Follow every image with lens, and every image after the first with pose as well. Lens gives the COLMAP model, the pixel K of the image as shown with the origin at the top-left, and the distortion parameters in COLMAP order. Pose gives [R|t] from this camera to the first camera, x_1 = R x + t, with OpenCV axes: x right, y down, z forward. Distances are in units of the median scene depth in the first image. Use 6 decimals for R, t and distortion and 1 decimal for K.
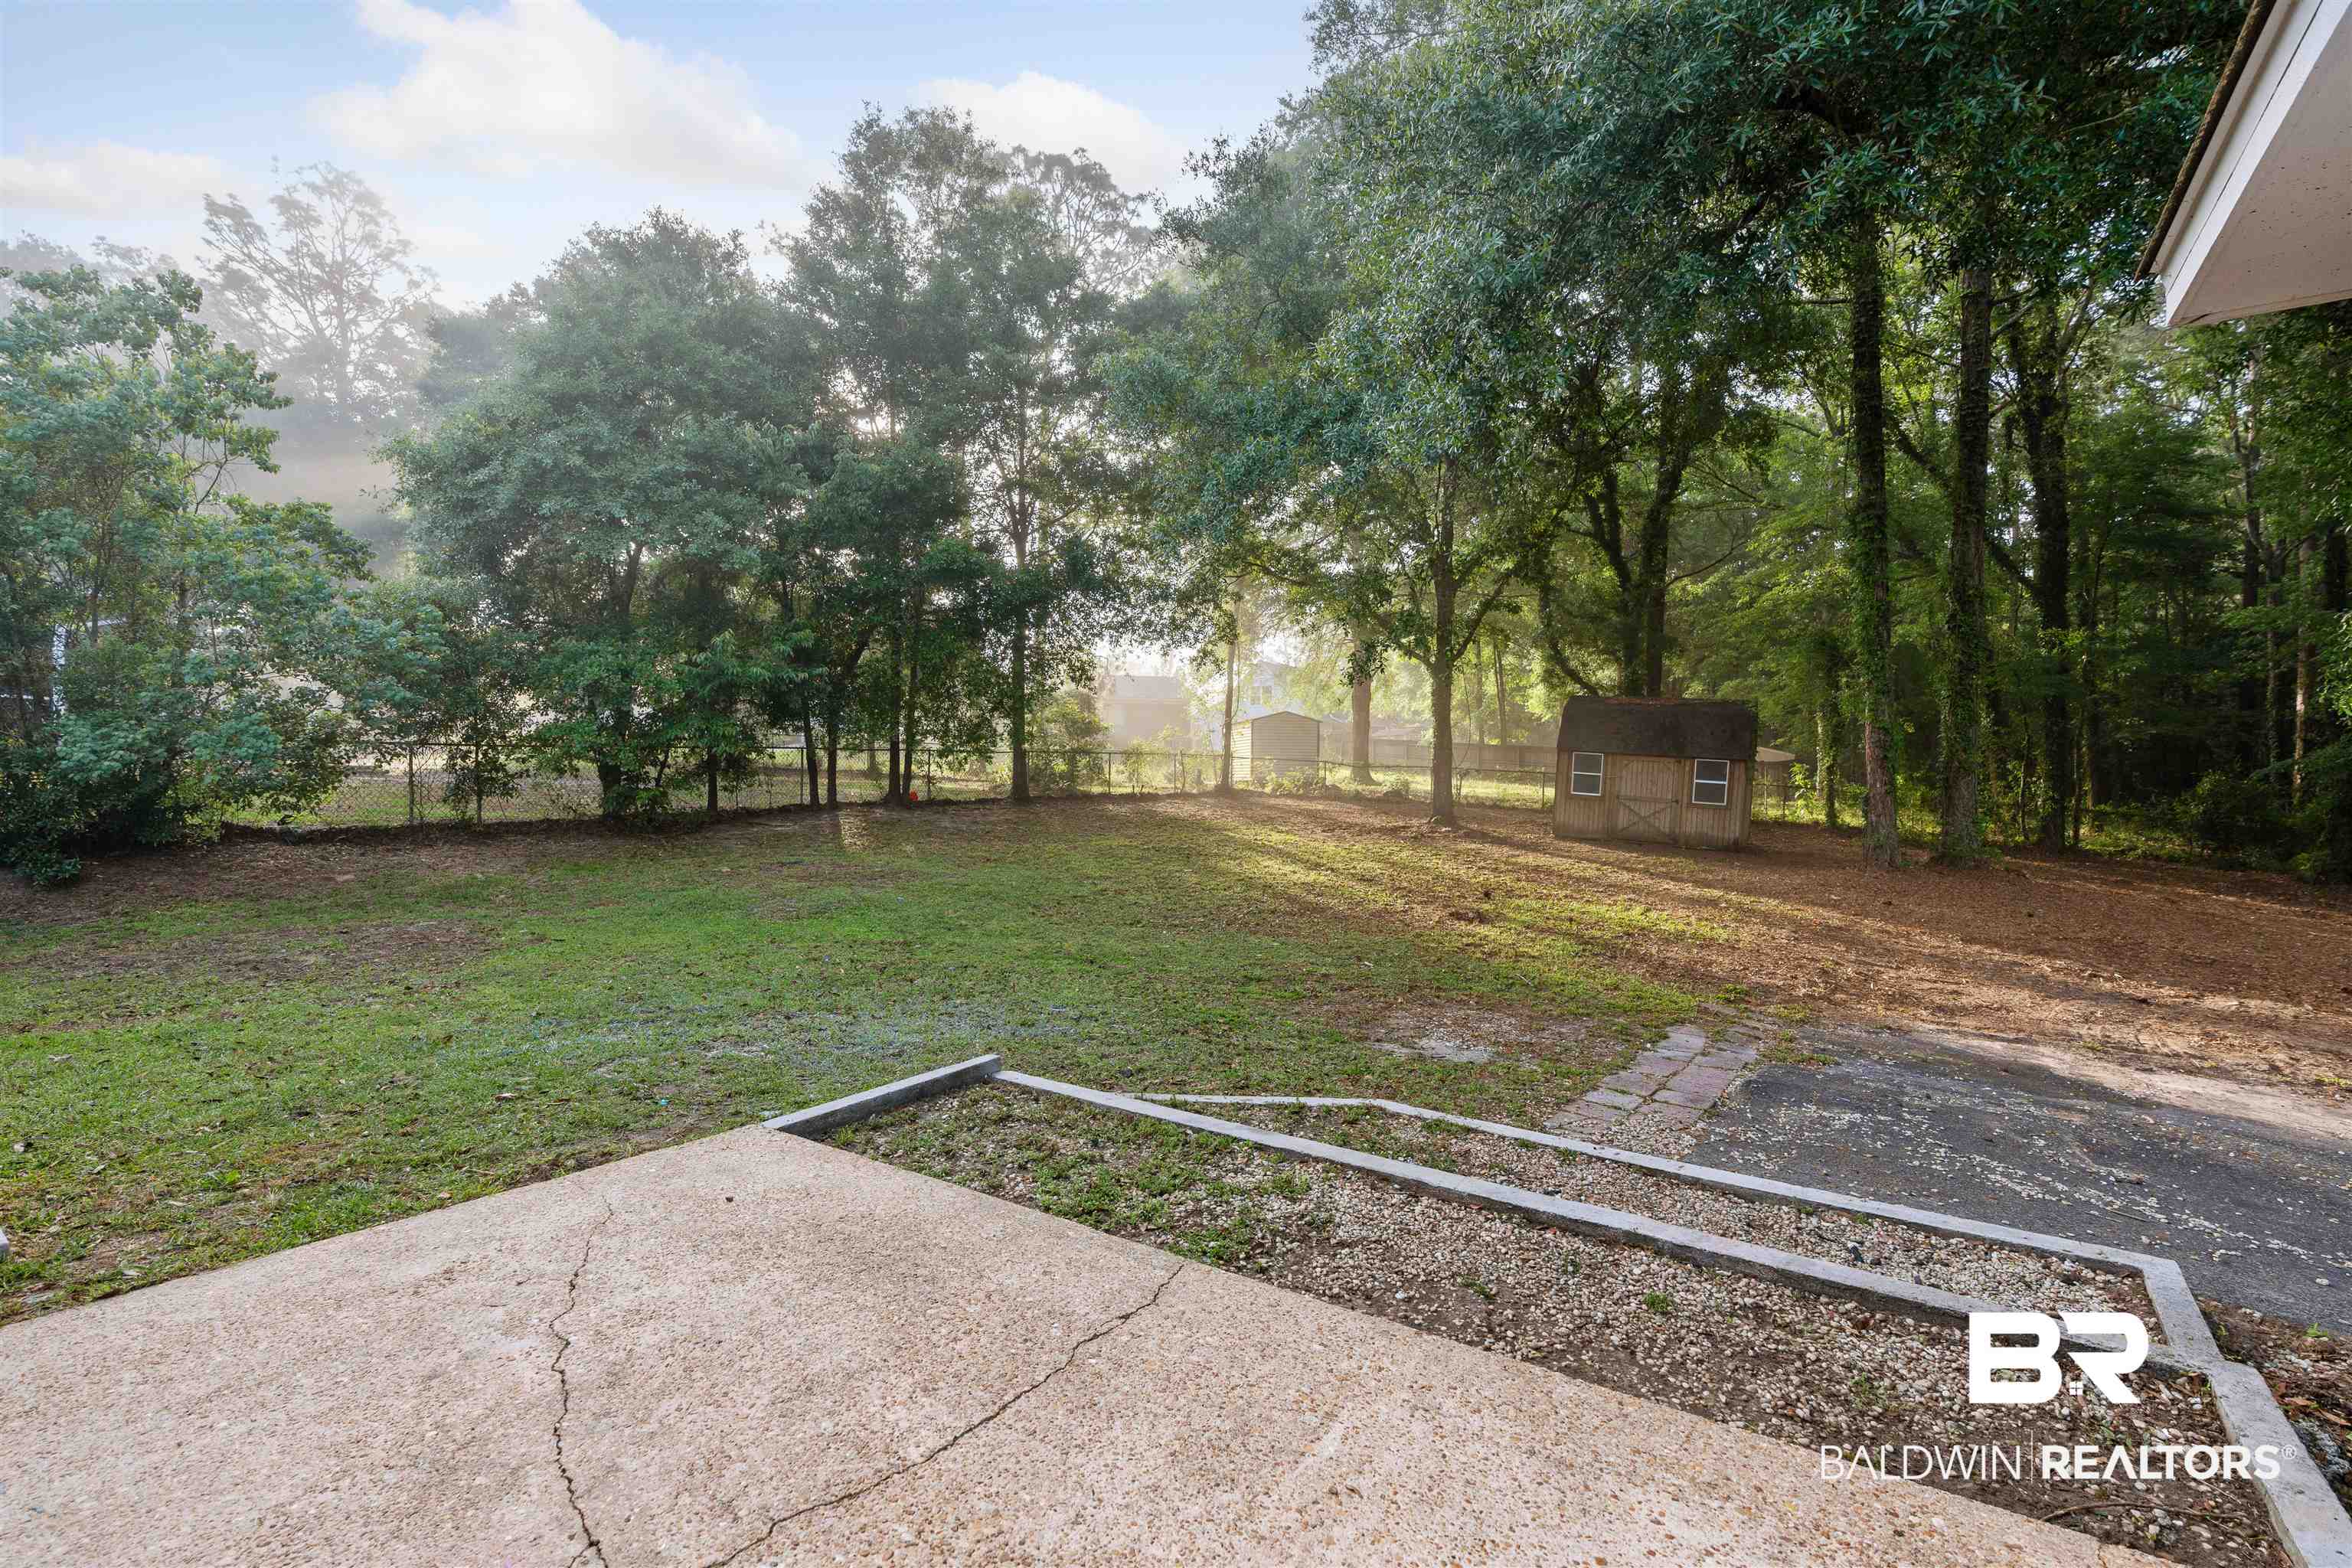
lens RADIAL K [[1069.4, 0, 1174.6], [0, 1069.4, 778.8], [0, 0, 1]] dist [-0.009789, 0.003588]
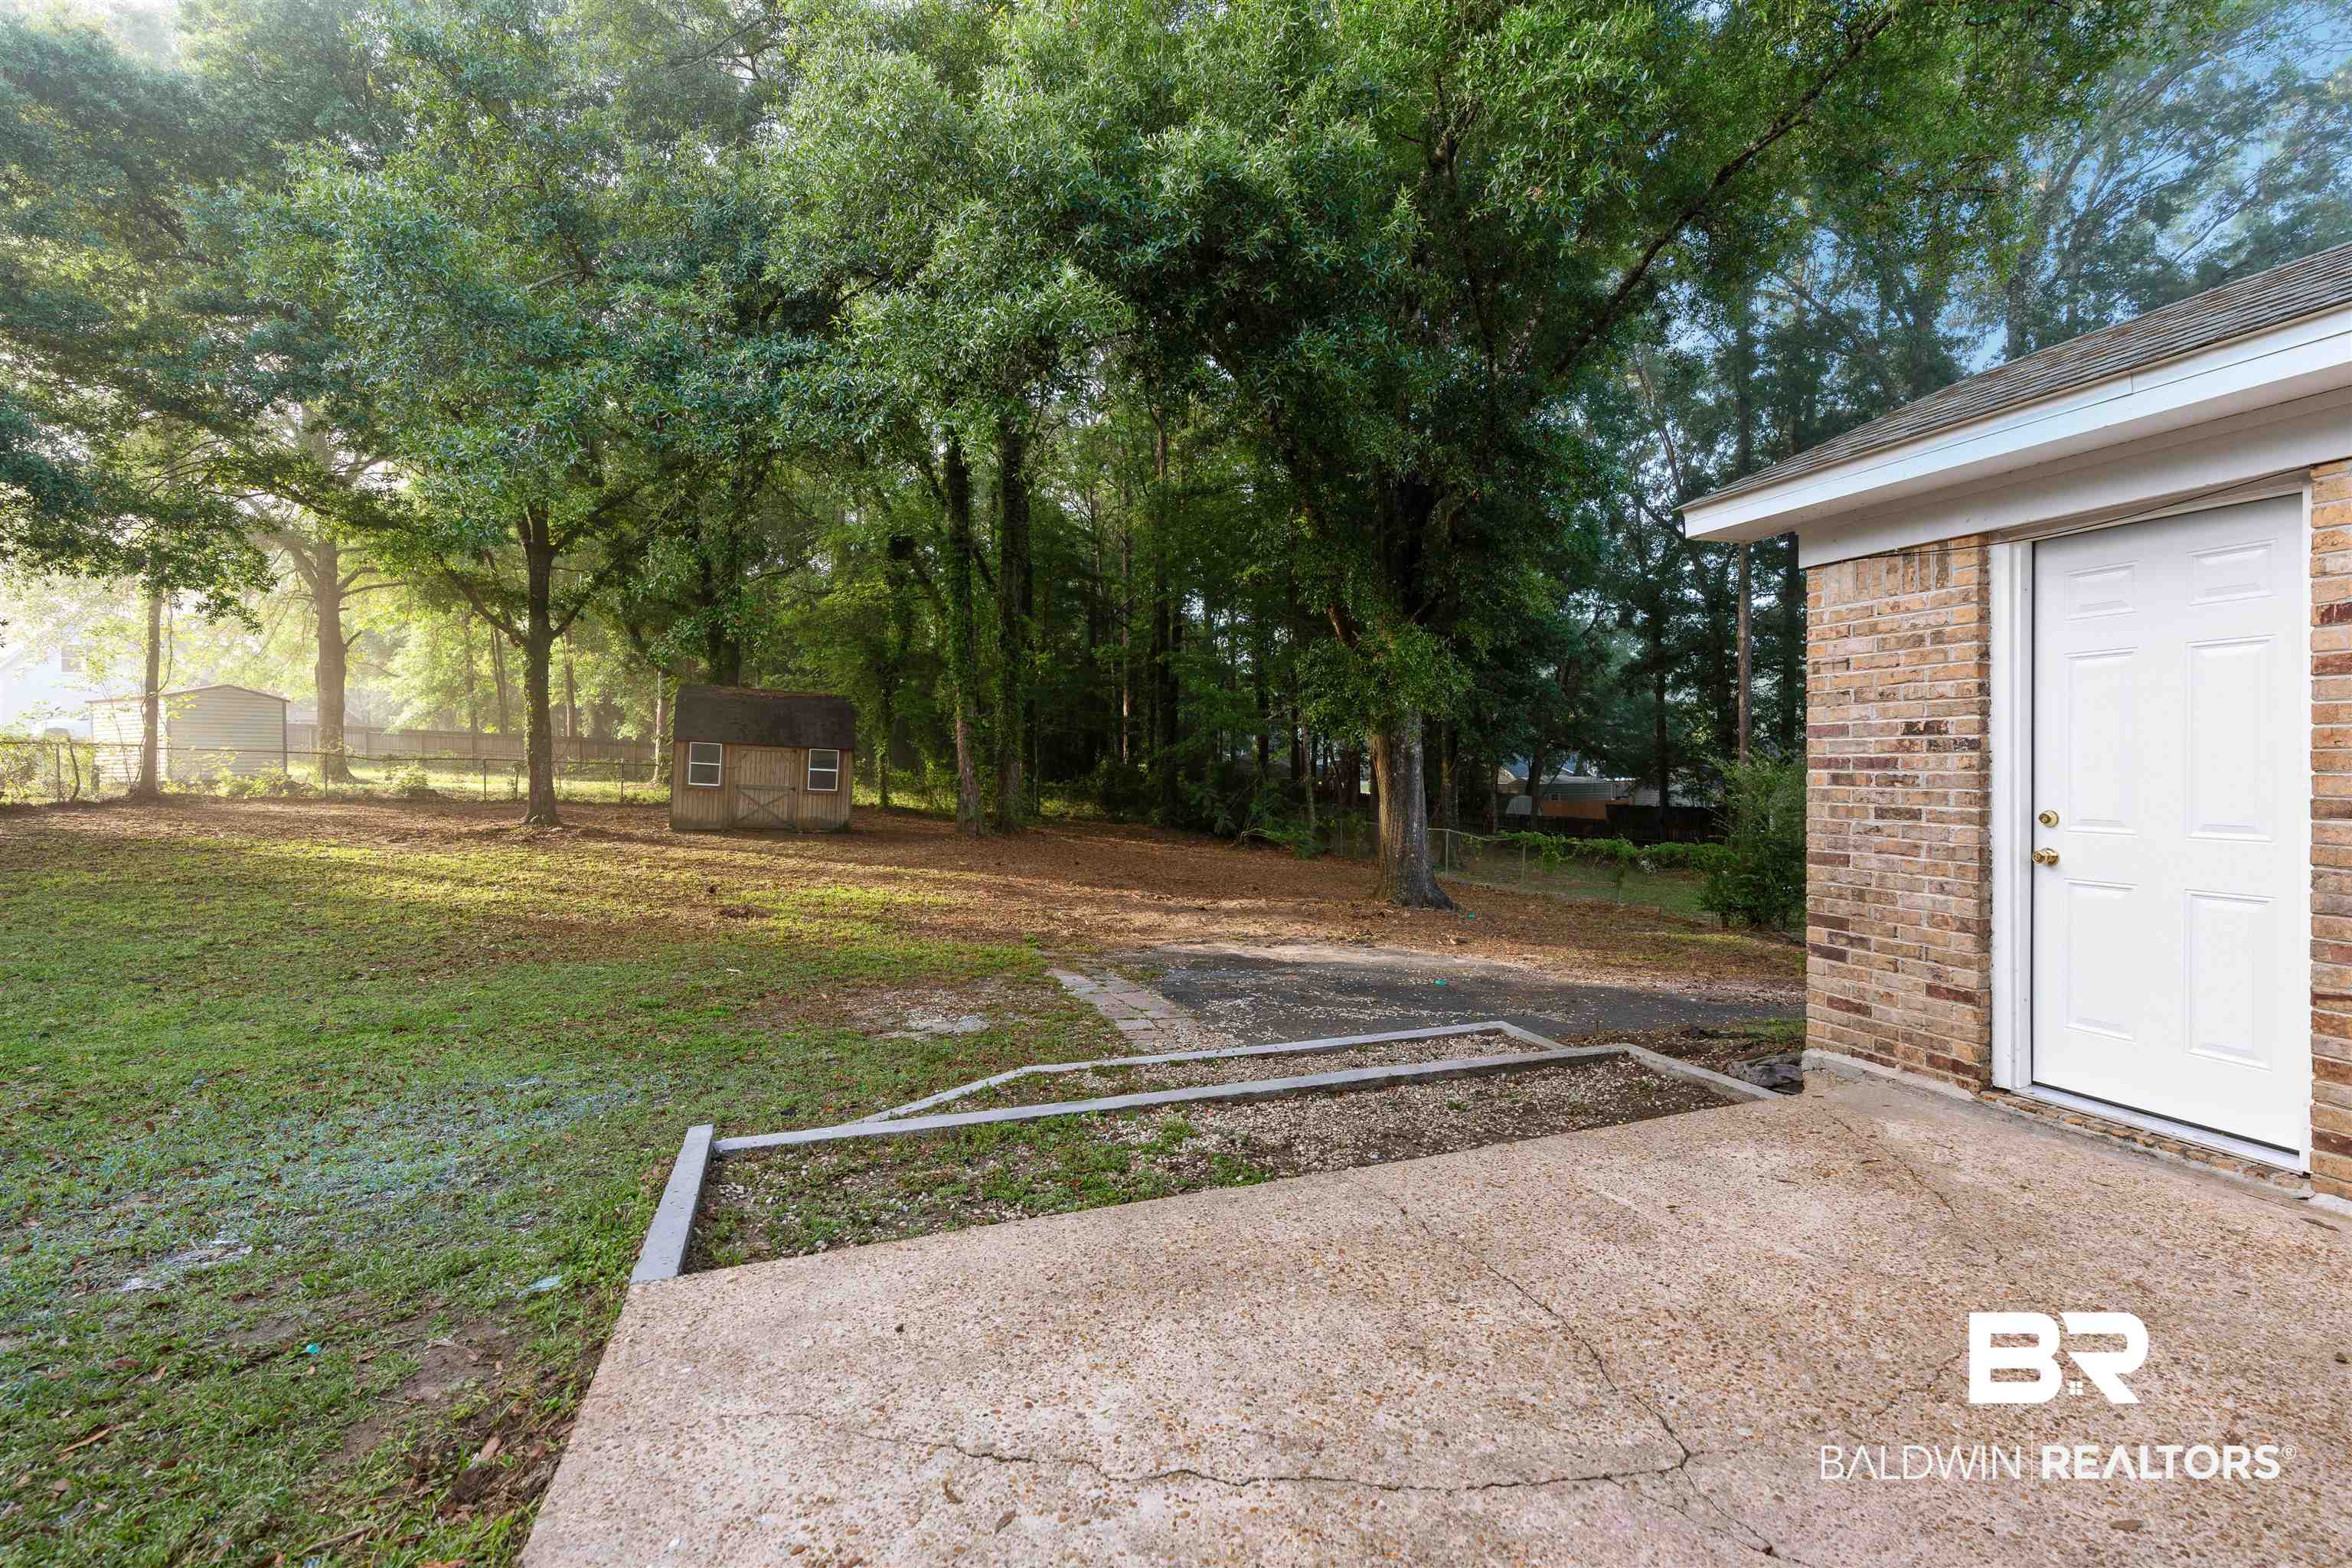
lens RADIAL K [[1069.4, 0, 1175.0], [0, 1069.4, 774.2], [0, 0, 1]] dist [-0.009789, 0.003588]
pose [[0.581794, -0.019867, 0.813094, -0.641267], [0.016545, 0.999784, 0.012591, -0.003350], [-0.813168, 0.006128, 0.581997, 0.281010]]
